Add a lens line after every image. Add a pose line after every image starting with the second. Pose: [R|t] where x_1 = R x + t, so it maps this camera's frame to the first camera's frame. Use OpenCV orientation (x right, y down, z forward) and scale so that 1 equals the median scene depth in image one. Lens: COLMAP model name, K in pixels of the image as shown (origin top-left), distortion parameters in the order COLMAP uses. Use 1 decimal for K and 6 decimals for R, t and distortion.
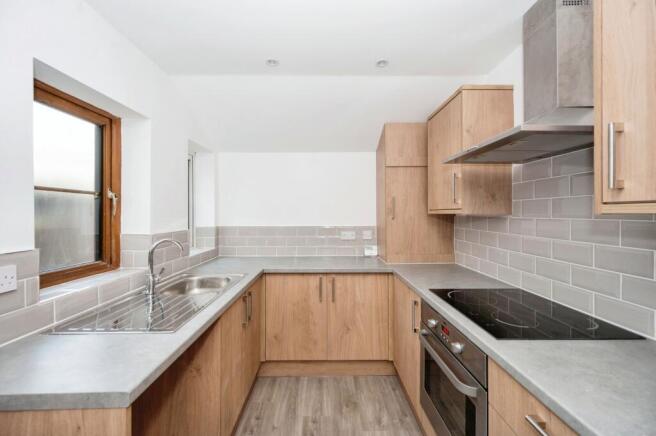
lens RADIAL K [[255.0, 0, 328.4], [0, 255.0, 213.9], [0, 0, 1]] dist [0.000680, 0.000097]
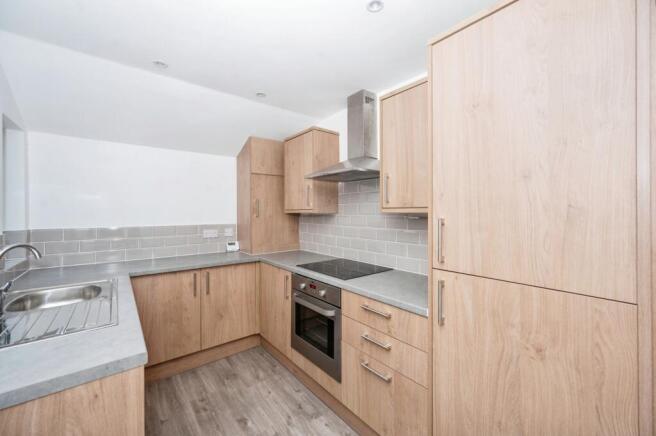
lens RADIAL K [[255.0, 0, 328.4], [0, 255.0, 213.9], [0, 0, 1]] dist [0.000680, 0.000097]
pose [[0.781863, -0.002787, 0.623444, -0.256602], [0.001052, 0.999994, 0.003150, 0.001308], [-0.623450, -0.001807, 0.781861, -0.167118]]
